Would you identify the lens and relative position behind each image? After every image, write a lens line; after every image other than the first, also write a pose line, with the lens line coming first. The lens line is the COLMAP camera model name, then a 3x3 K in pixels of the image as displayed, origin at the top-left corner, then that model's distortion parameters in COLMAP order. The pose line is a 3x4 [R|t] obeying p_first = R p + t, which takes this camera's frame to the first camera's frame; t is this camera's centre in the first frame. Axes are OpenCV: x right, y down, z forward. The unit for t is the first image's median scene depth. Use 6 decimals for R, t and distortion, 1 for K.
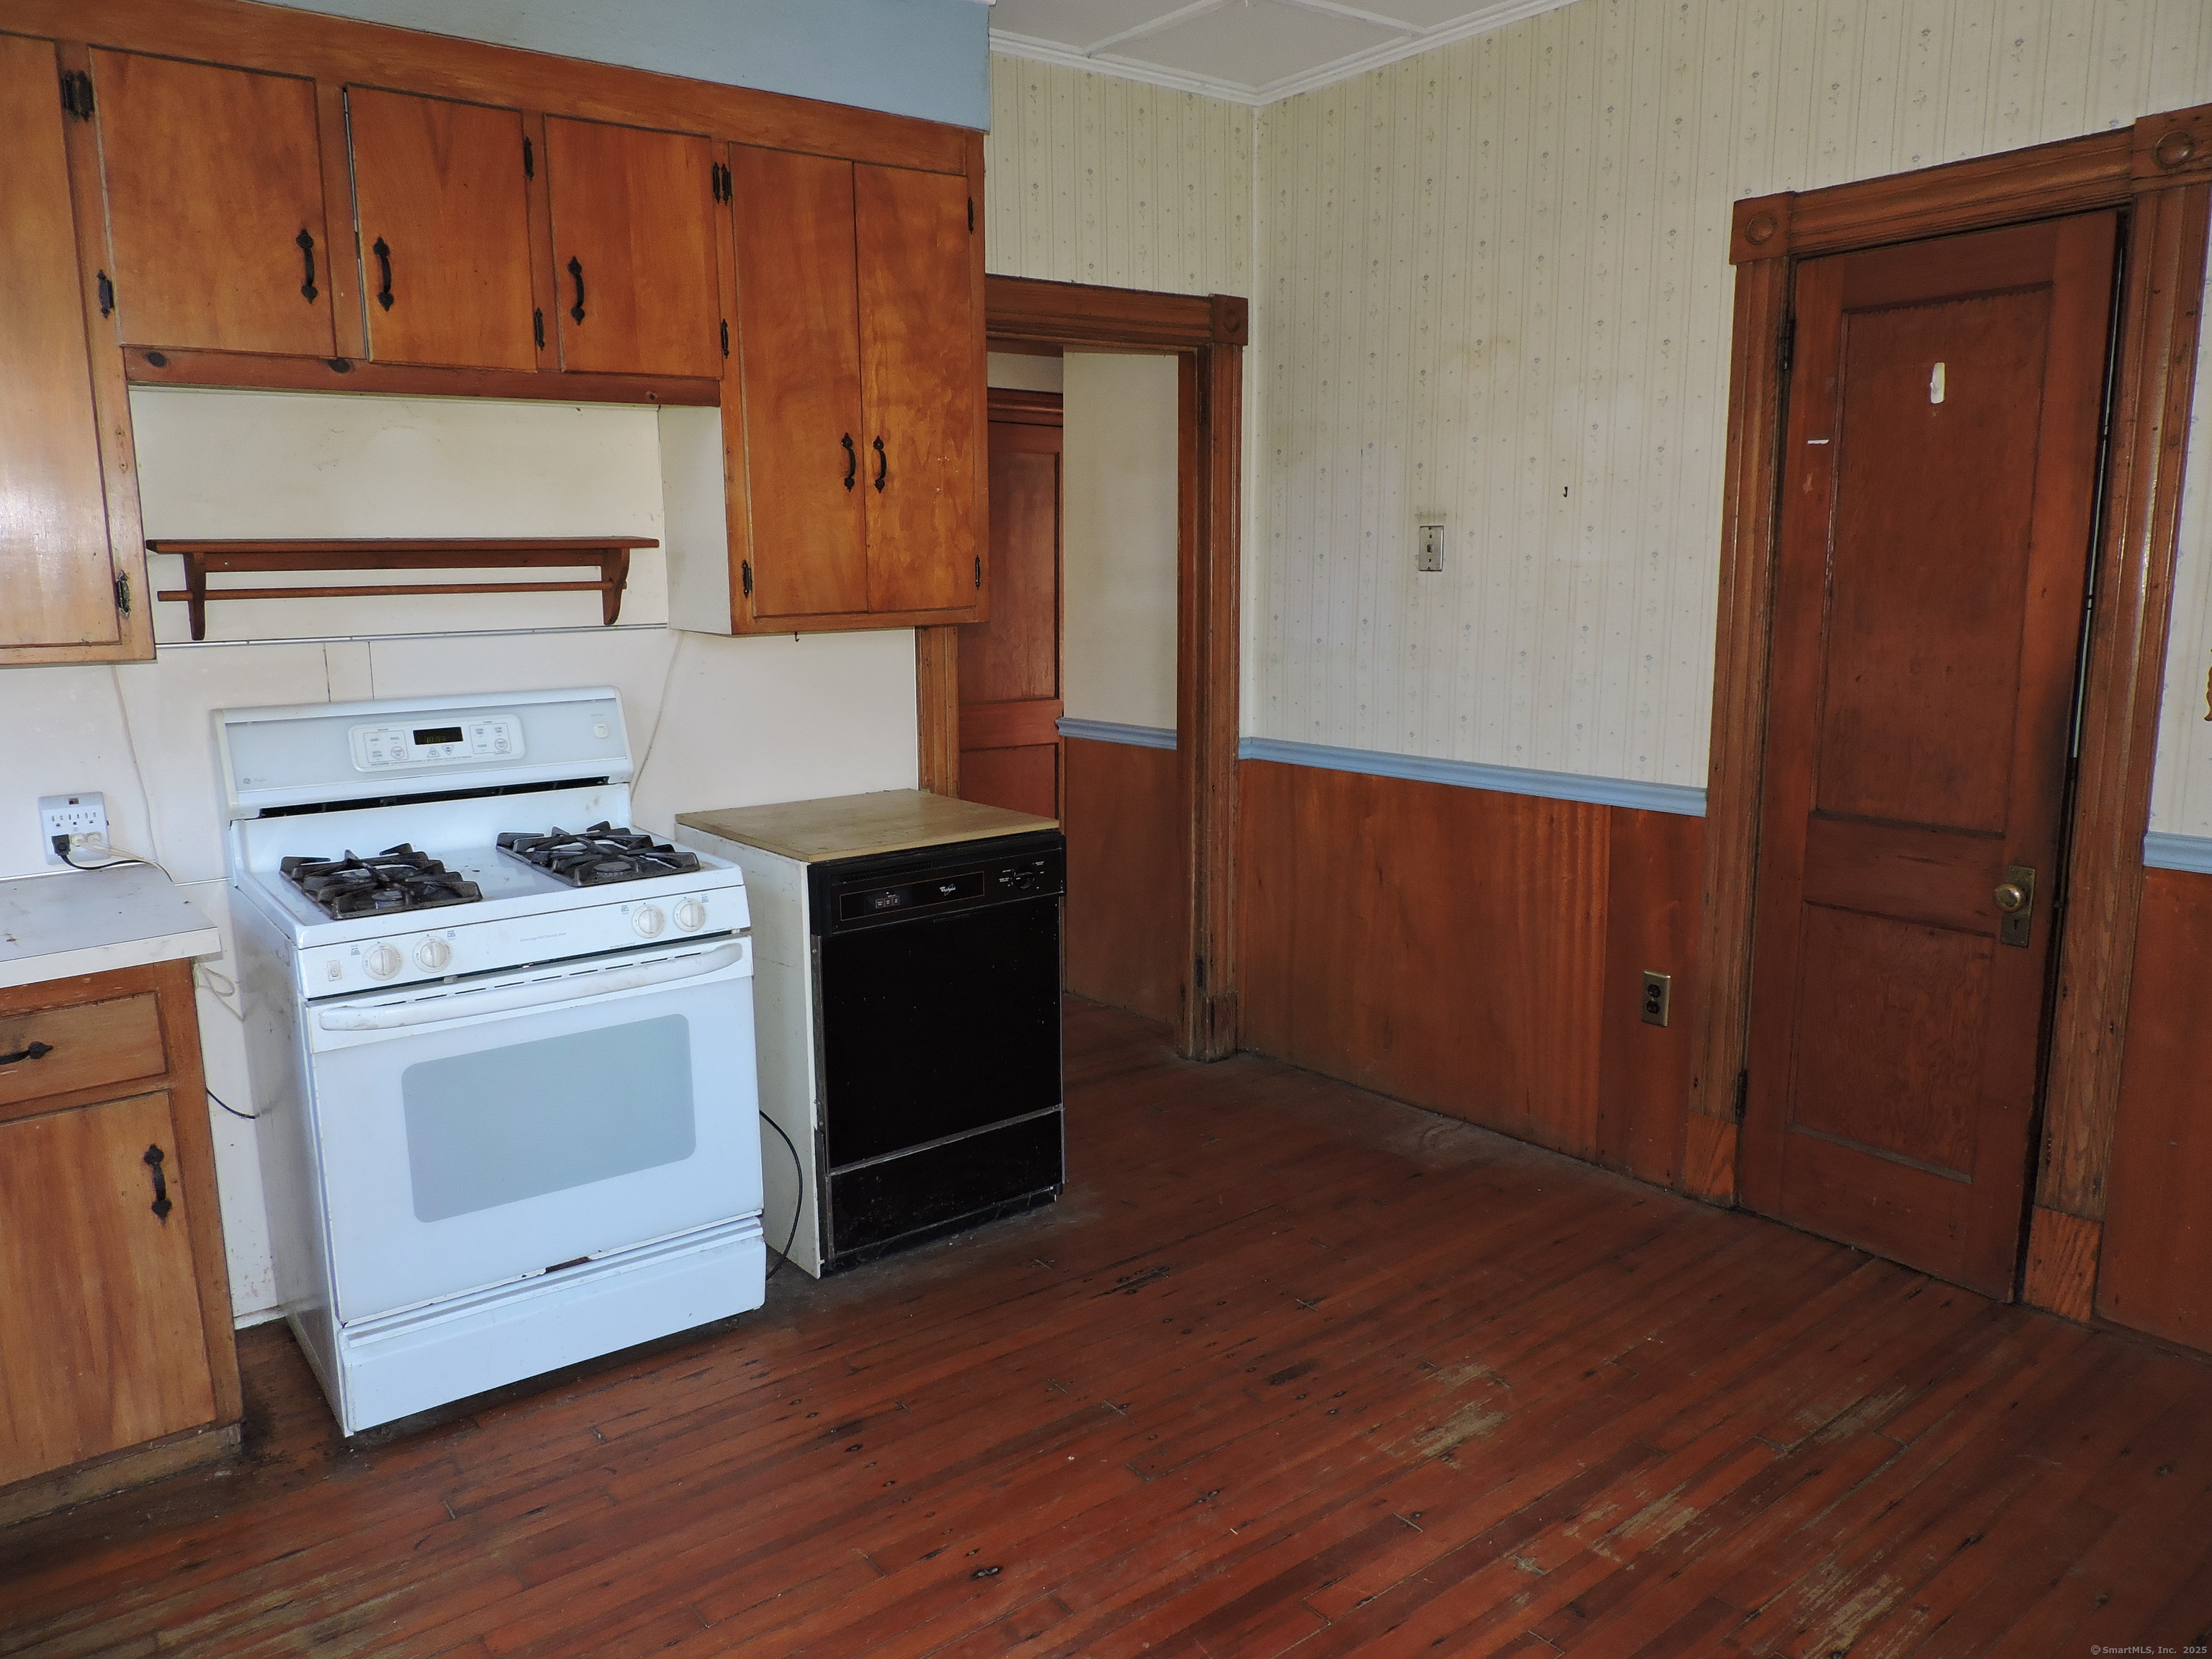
lens RADIAL K [[1584.4, 0, 1105.7], [0, 1584.4, 832.1], [0, 0, 1]] dist [-0.013087, 0.004745]
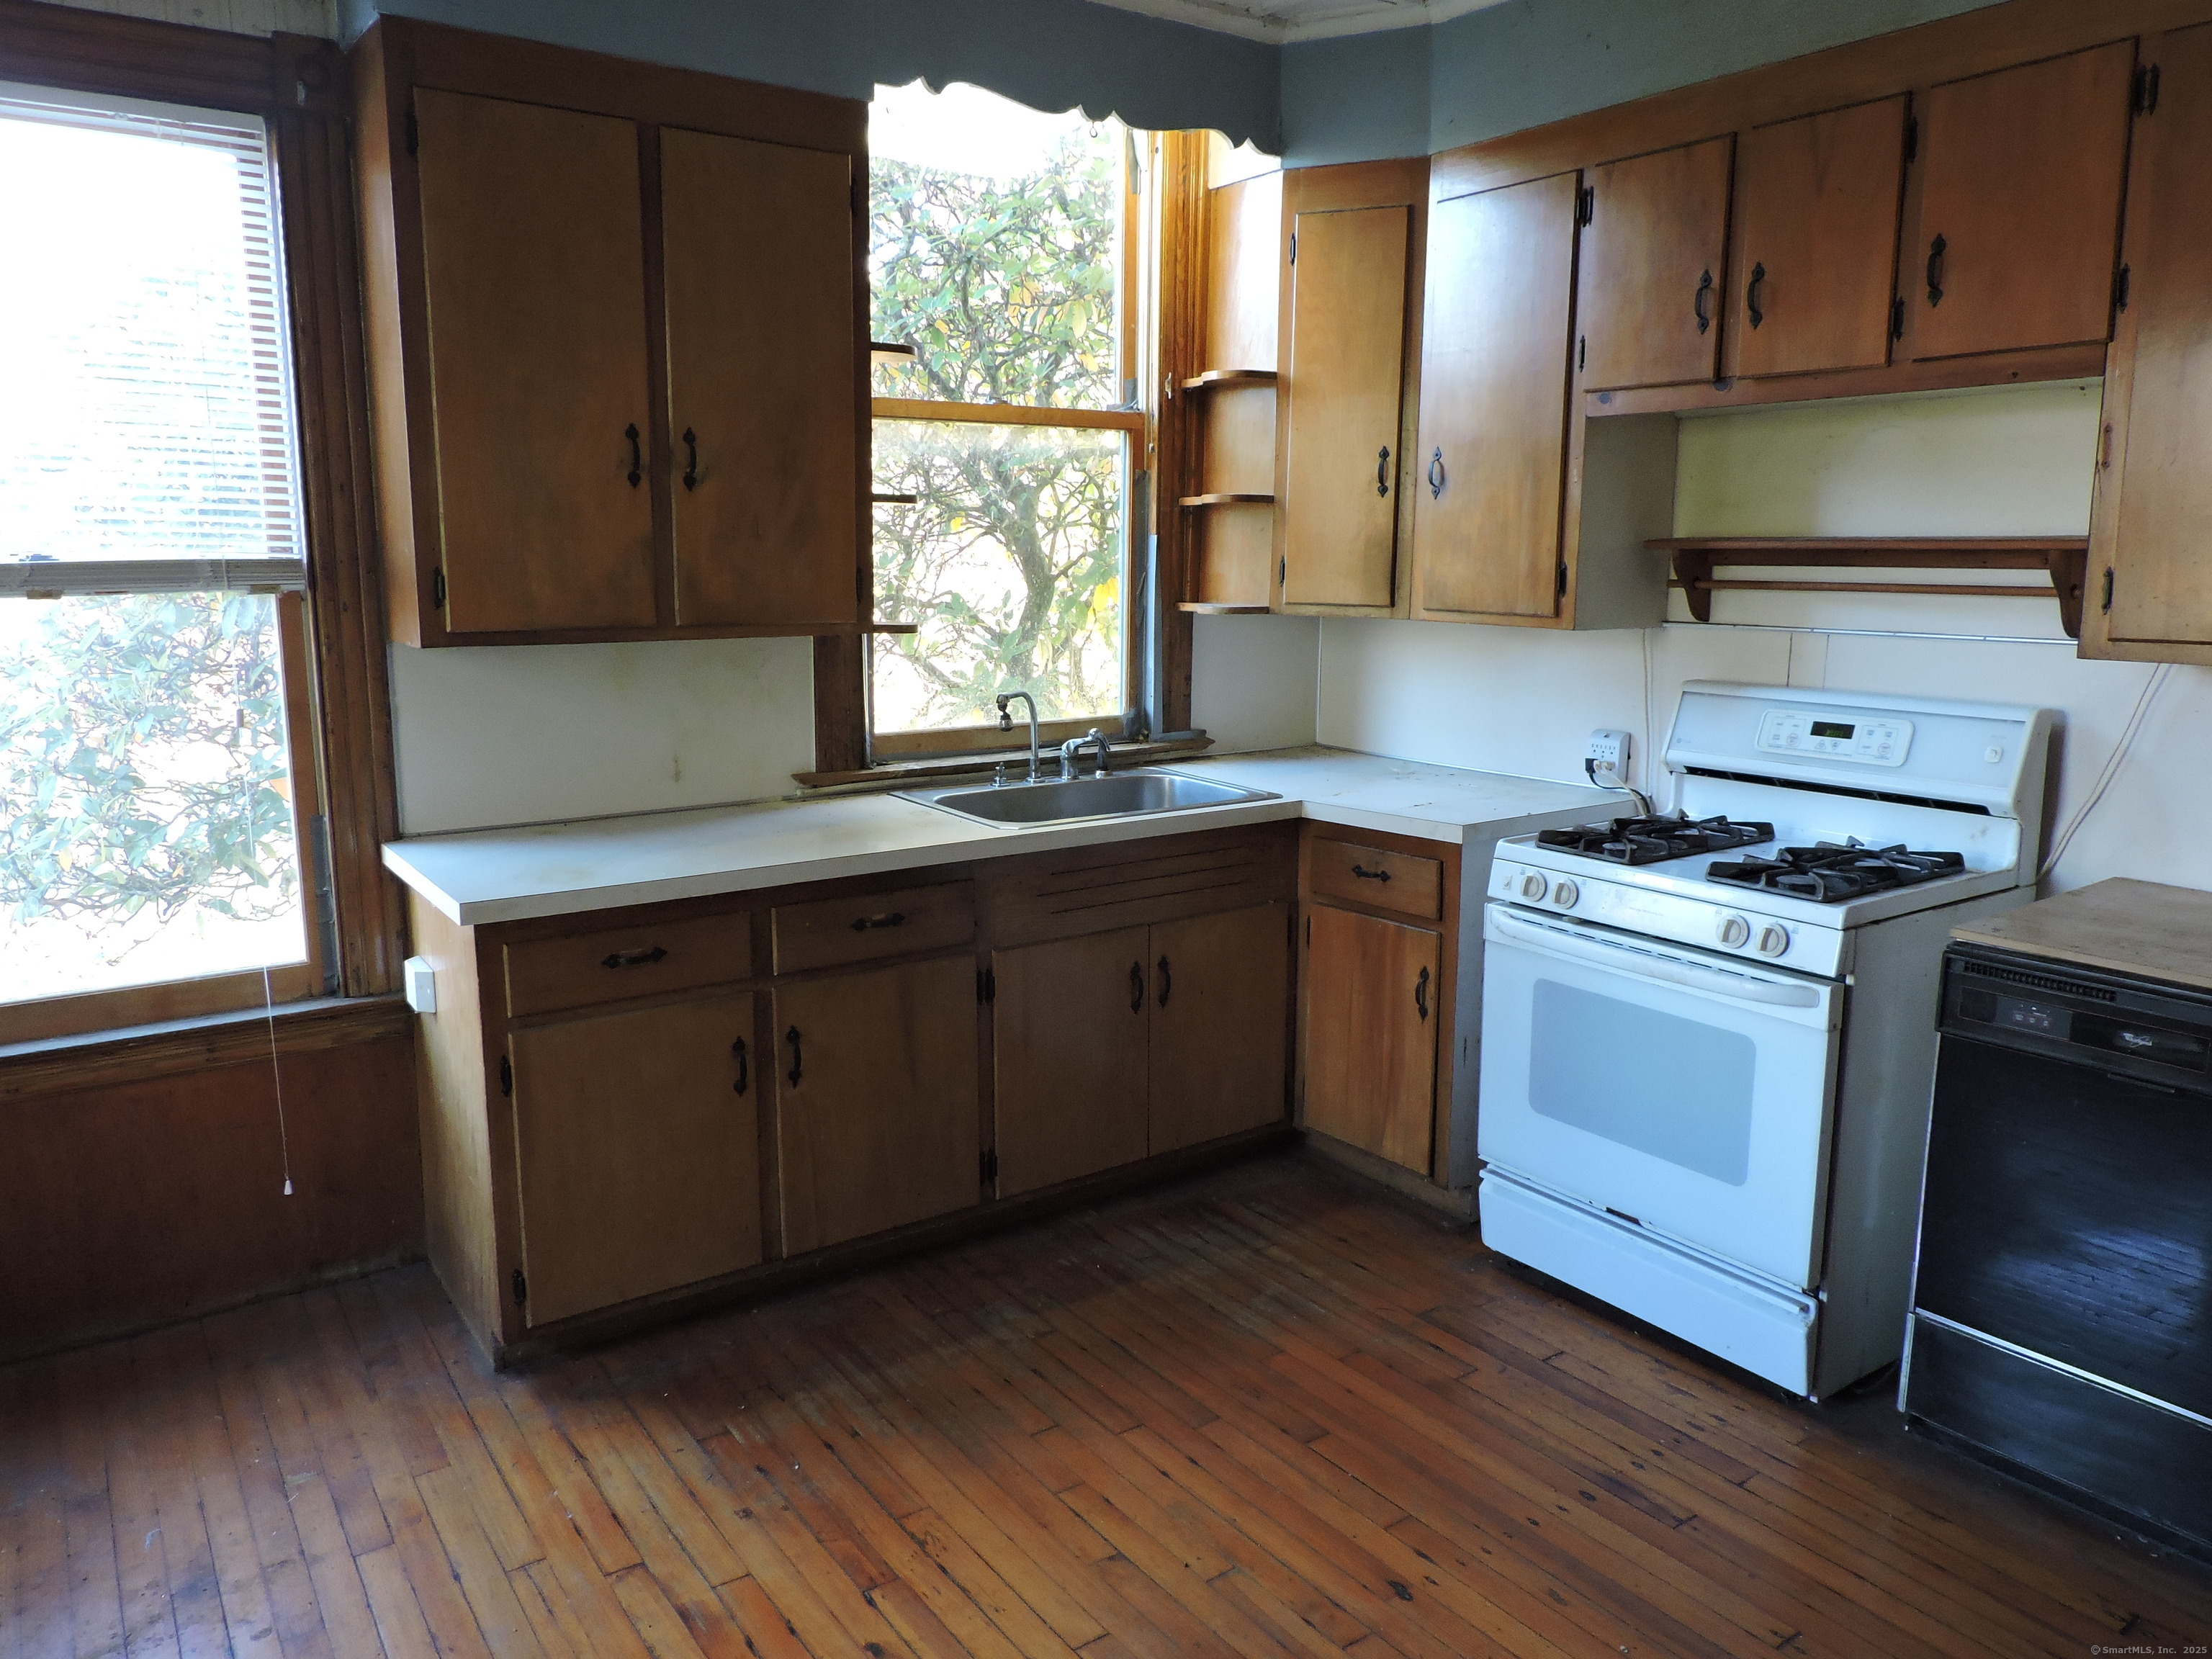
lens RADIAL K [[1584.4, 0, 1109.0], [0, 1584.4, 823.9], [0, 0, 1]] dist [-0.013087, 0.004745]
pose [[-0.050884, 0.183676, -0.981669, 0.662439], [-0.172333, 0.966583, 0.189786, -0.124003], [0.983724, 0.178831, -0.017530, 0.608389]]
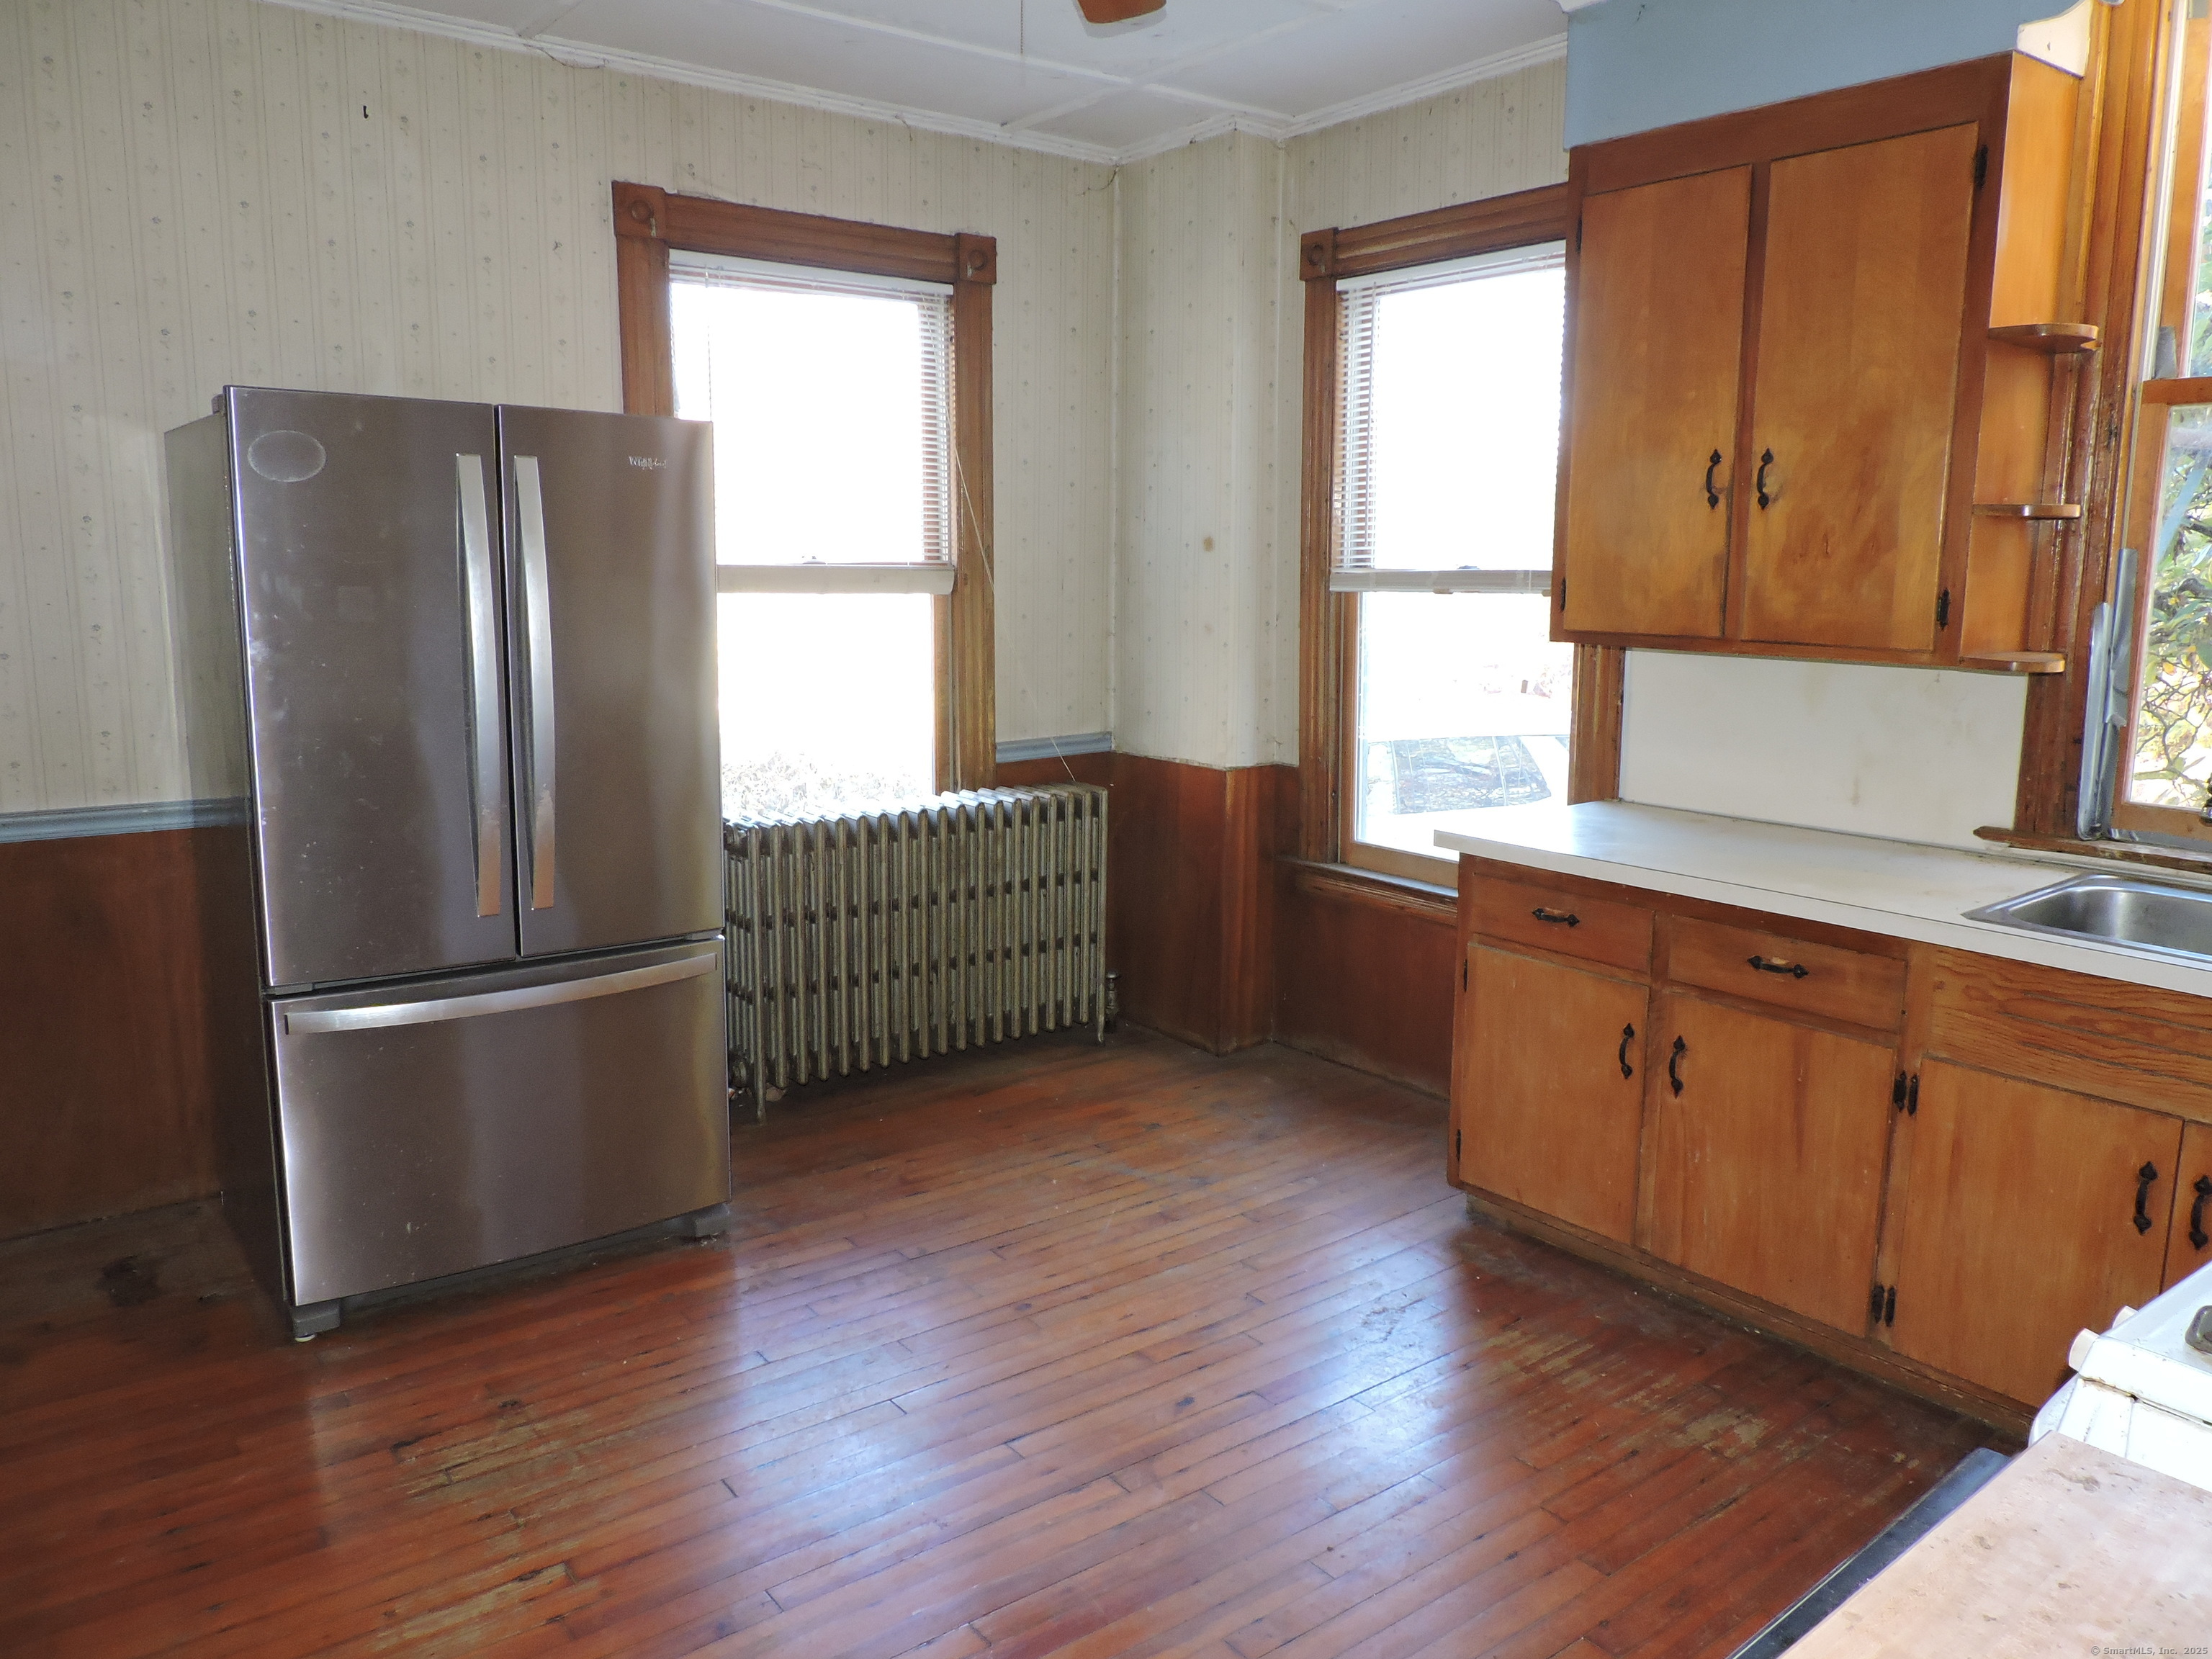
lens RADIAL K [[1584.4, 0, 1109.6], [0, 1584.4, 821.1], [0, 0, 1]] dist [-0.013087, 0.004745]
pose [[-0.999910, 0.000985, 0.013401, 0.024672], [0.005382, 0.943165, 0.332281, -0.253040], [-0.012312, 0.332323, -0.943085, 1.380946]]
